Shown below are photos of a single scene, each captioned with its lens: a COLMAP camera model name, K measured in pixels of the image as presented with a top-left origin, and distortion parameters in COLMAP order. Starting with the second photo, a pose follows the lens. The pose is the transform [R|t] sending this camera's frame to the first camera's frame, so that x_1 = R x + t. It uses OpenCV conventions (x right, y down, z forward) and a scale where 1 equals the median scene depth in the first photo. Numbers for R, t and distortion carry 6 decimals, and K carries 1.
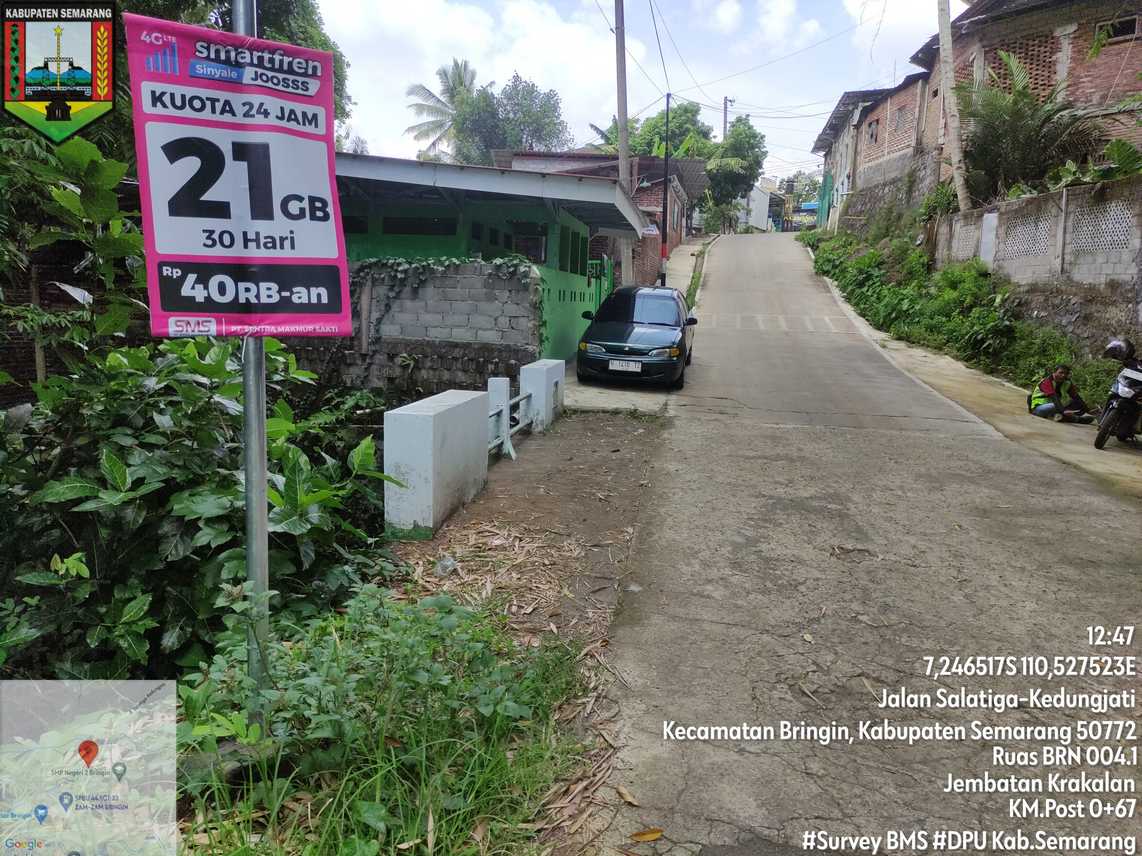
lens RADIAL K [[840.7, 0, 567.7], [0, 840.7, 428.6], [0, 0, 1]] dist [0.050967, -0.047763]
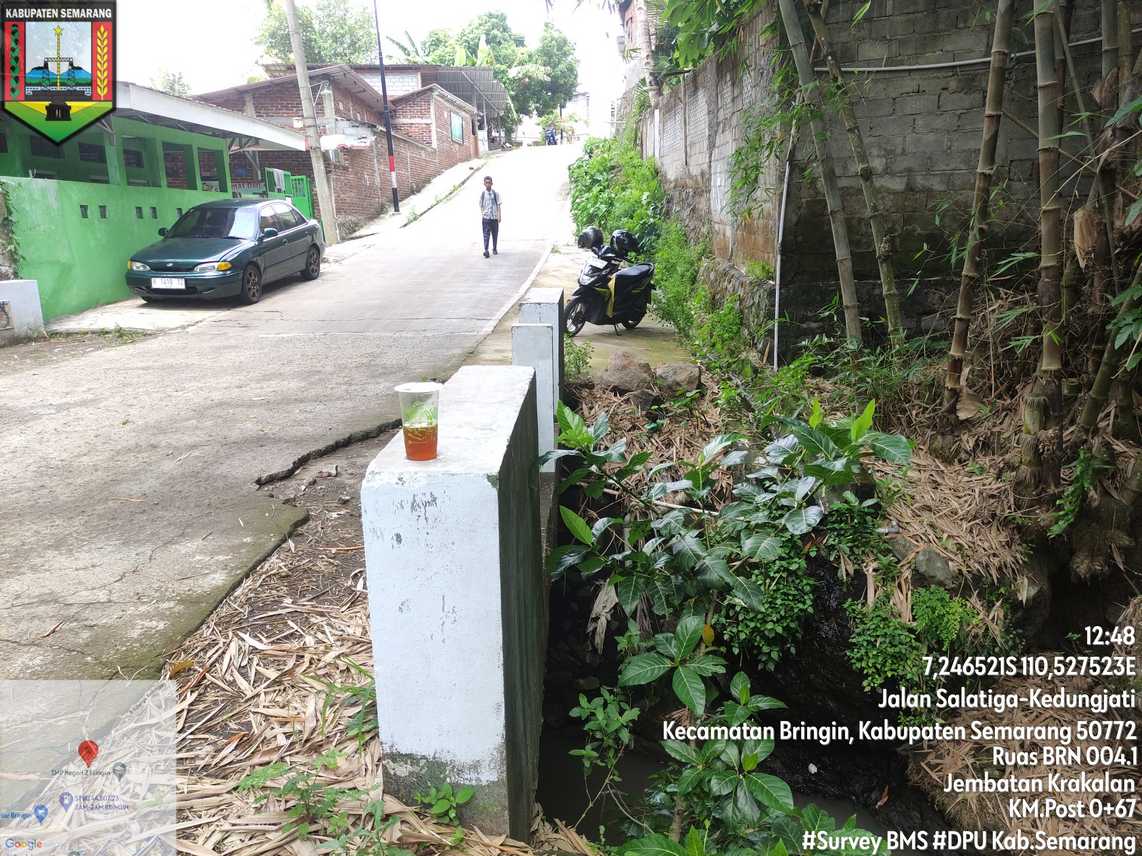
lens RADIAL K [[840.7, 0, 570.5], [0, 840.7, 430.9], [0, 0, 1]] dist [0.050967, -0.047763]
pose [[0.993254, -0.077001, 0.086701, 0.425060], [0.068917, 0.993310, 0.092657, 0.033615], [-0.093256, -0.086057, 0.991916, -0.010557]]
